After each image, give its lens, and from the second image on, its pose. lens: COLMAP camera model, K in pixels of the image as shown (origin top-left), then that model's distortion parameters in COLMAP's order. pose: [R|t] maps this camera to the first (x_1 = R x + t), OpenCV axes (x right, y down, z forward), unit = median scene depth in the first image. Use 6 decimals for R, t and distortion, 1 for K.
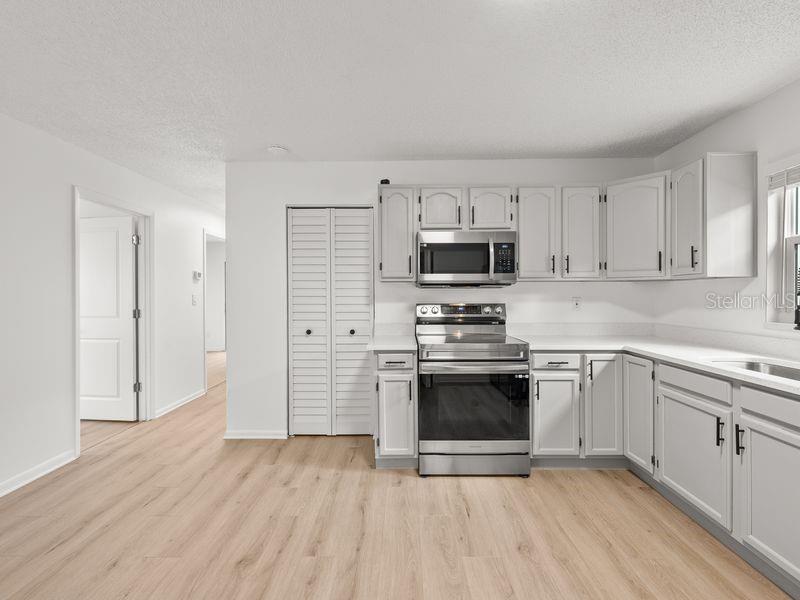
lens RADIAL K [[356.3, 0, 401.6], [0, 356.3, 296.2], [0, 0, 1]] dist [0.000984, 0.000060]
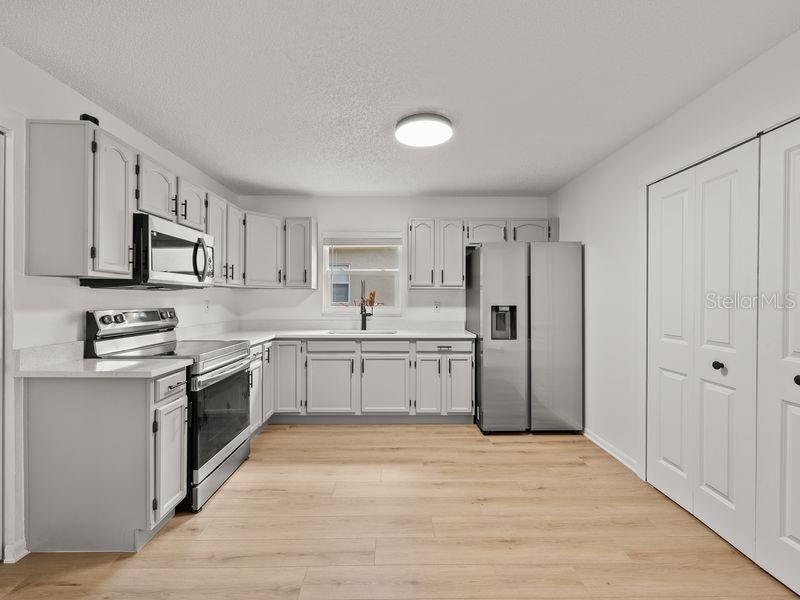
lens RADIAL K [[358.6, 0, 398.6], [0, 358.6, 297.3], [0, 0, 1]] dist [0.000171, -0.000242]
pose [[-0.013104, 0.007125, 0.999889, -0.794469], [0.002621, 0.999971, -0.007092, 0.002552], [-0.999911, 0.002528, -0.013123, 0.524102]]
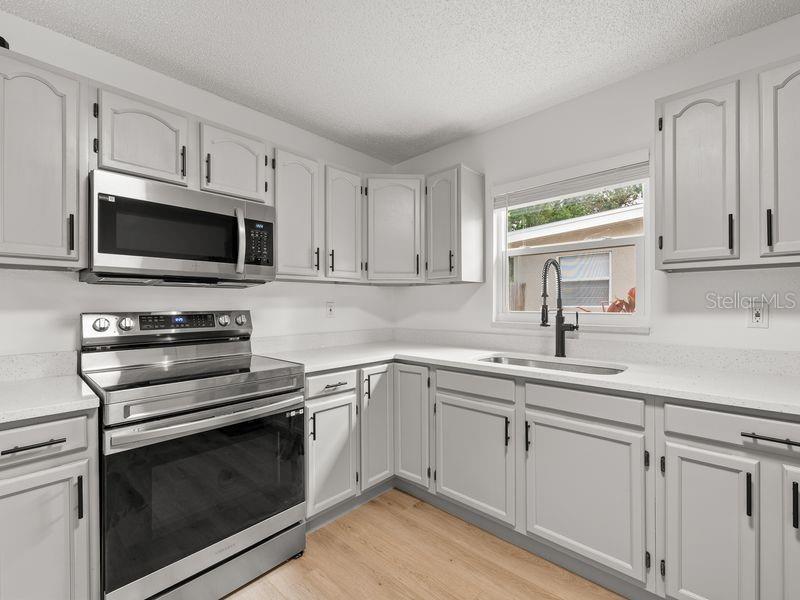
lens RADIAL K [[358.9, 0, 403.3], [0, 358.9, 302.7], [0, 0, 1]] dist [-0.000294, -0.000068]
pose [[0.670405, 0.003190, 0.741988, -0.039788], [0.005899, 0.999936, -0.009629, 0.017518], [-0.741972, 0.010833, 0.670344, 0.365685]]
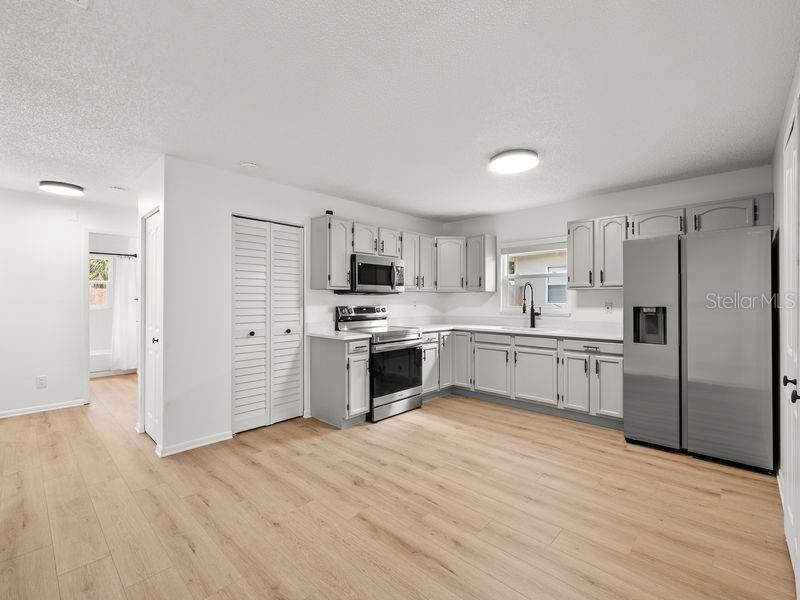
lens RADIAL K [[356.3, 0, 401.6], [0, 356.3, 296.2], [0, 0, 1]] dist [0.000984, 0.000060]
pose [[0.682799, 0.010133, 0.730536, -0.933978], [0.002081, 0.999873, -0.015814, 0.006412], [-0.730603, 0.012318, 0.682691, -0.089114]]
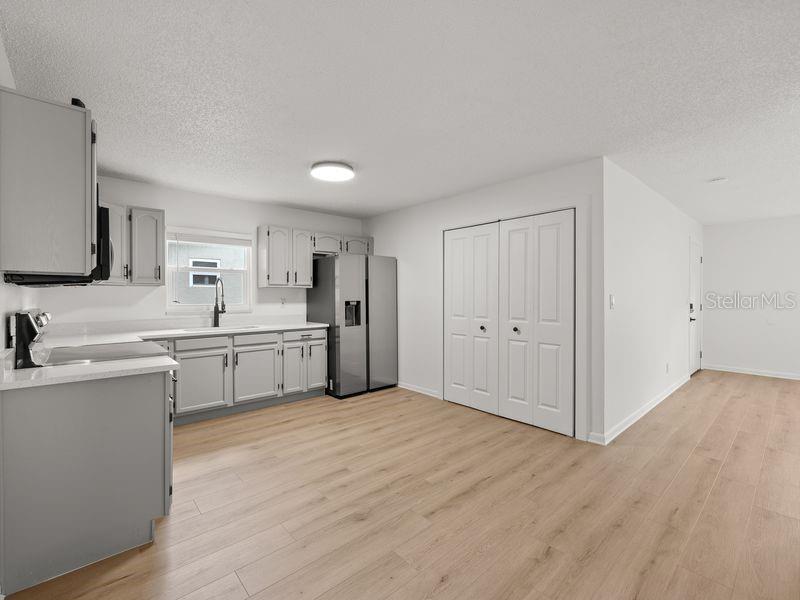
lens RADIAL K [[362.7, 0, 393.3], [0, 362.7, 293.1], [0, 0, 1]] dist [0.001017, 0.000066]
pose [[-0.661289, 0.009956, 0.750066, -0.966885], [0.008294, 0.999948, -0.005961, -0.001173], [-0.750086, 0.002279, -0.661337, 1.158256]]
